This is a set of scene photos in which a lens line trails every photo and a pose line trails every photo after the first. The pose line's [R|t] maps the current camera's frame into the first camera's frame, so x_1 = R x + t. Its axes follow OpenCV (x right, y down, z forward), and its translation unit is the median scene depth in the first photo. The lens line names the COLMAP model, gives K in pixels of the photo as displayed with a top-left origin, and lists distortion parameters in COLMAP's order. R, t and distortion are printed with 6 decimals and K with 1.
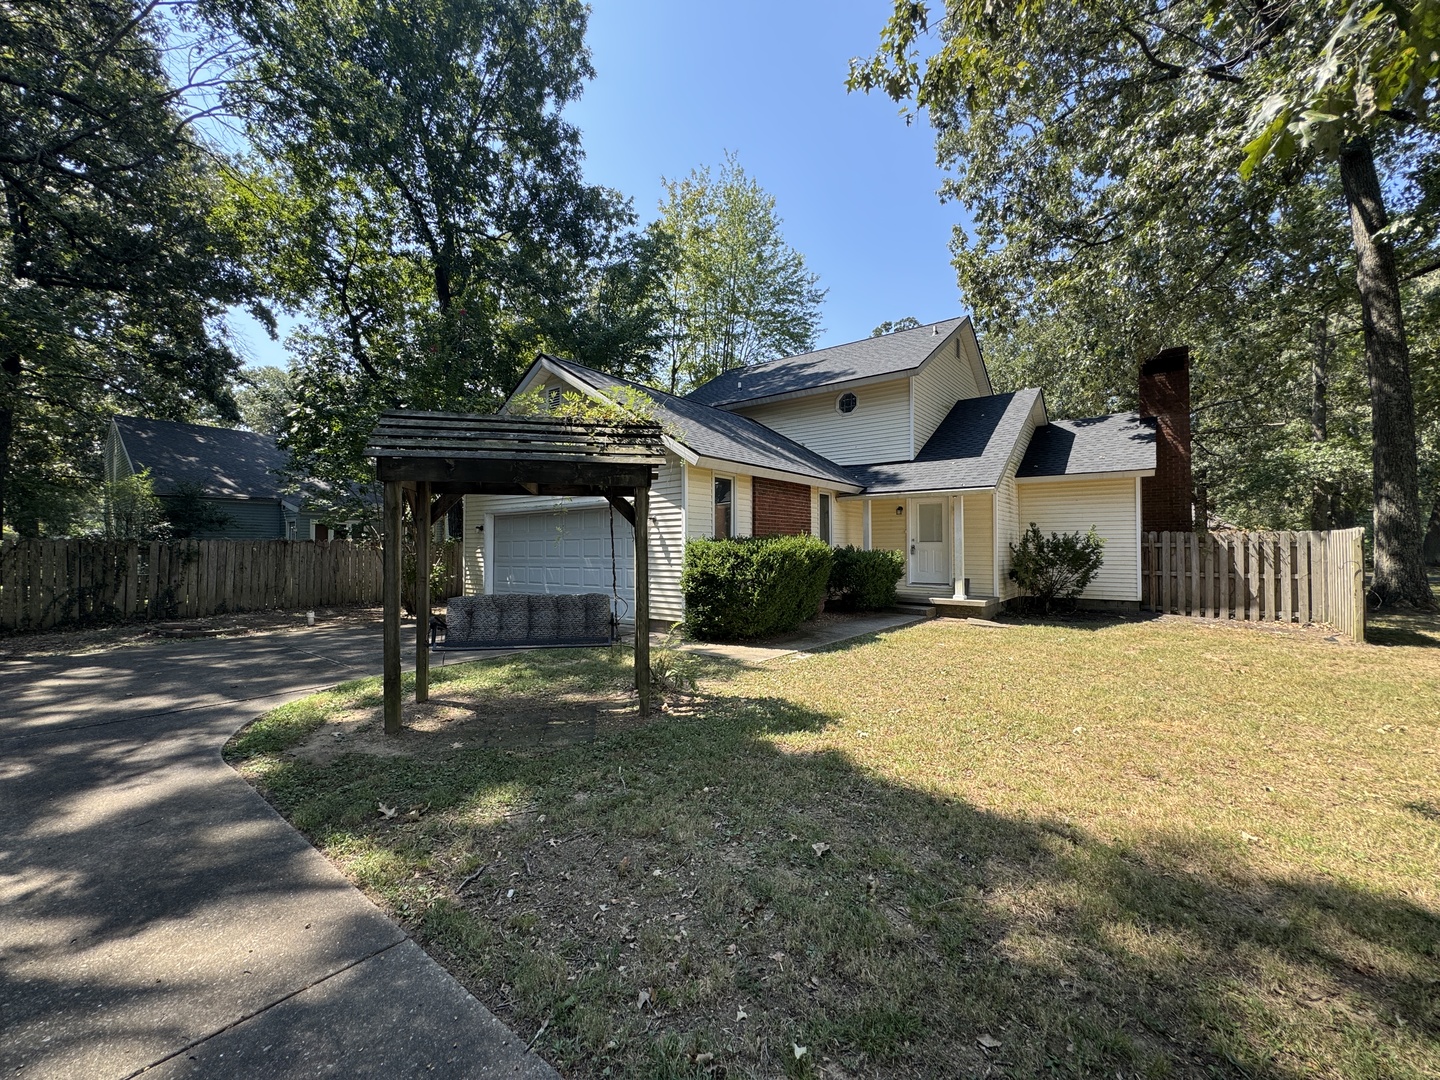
lens RADIAL K [[583.1, 0, 718.6], [0, 583.1, 542.1], [0, 0, 1]] dist [-0.003402, -0.000020]
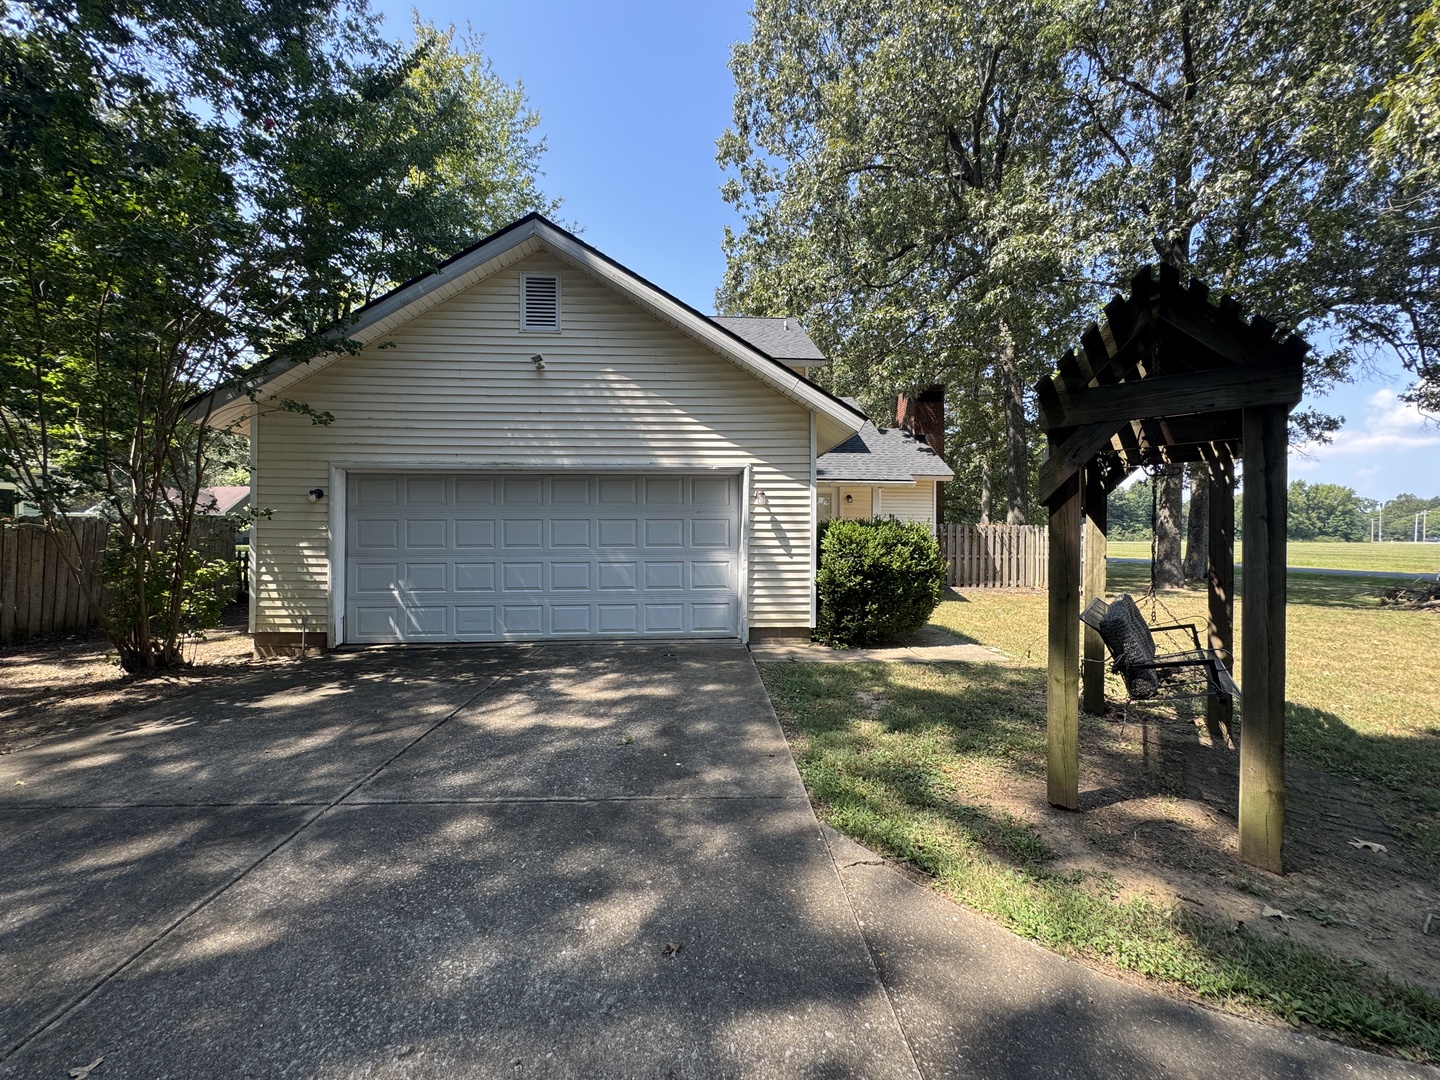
lens RADIAL K [[583.1, 0, 726.3], [0, 583.1, 537.2], [0, 0, 1]] dist [-0.003402, -0.000020]
pose [[0.752492, 0.003634, 0.658592, -0.467961], [-0.013813, 0.999852, 0.010266, 0.005825], [-0.658457, -0.016822, 0.752430, 0.337310]]
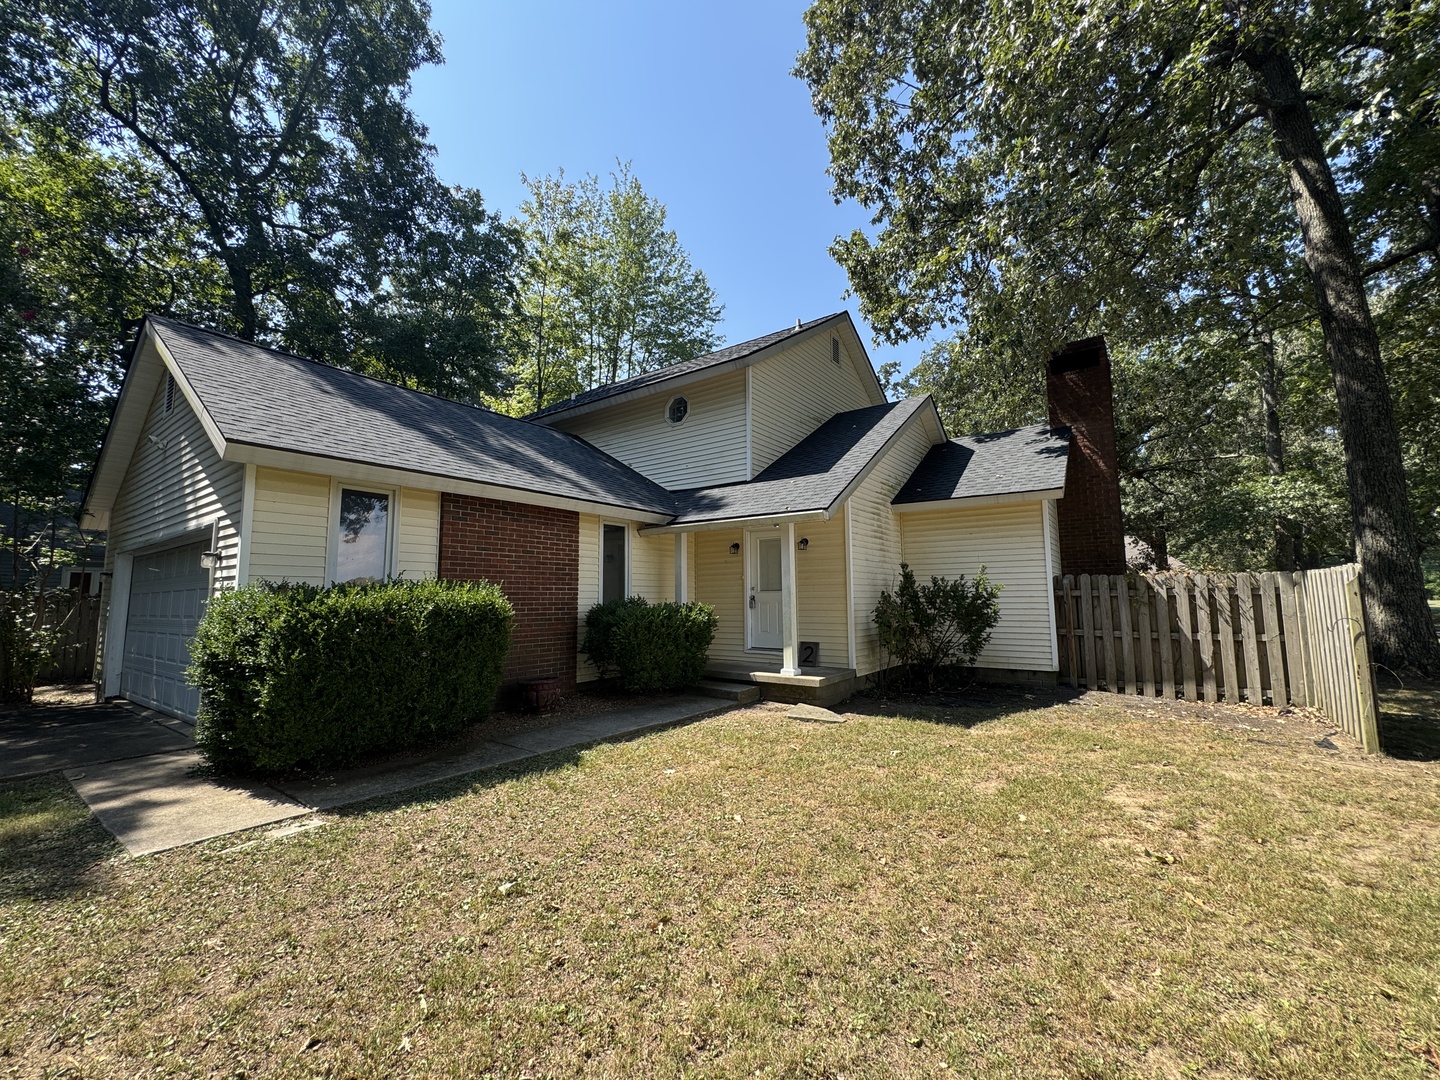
lens RADIAL K [[583.1, 0, 721.8], [0, 583.1, 540.1], [0, 0, 1]] dist [-0.003402, -0.000020]
pose [[0.999384, -0.003576, 0.034906, 0.286902], [0.006656, 0.996051, -0.088527, 0.000489], [-0.034452, 0.088705, 0.995462, 0.284444]]
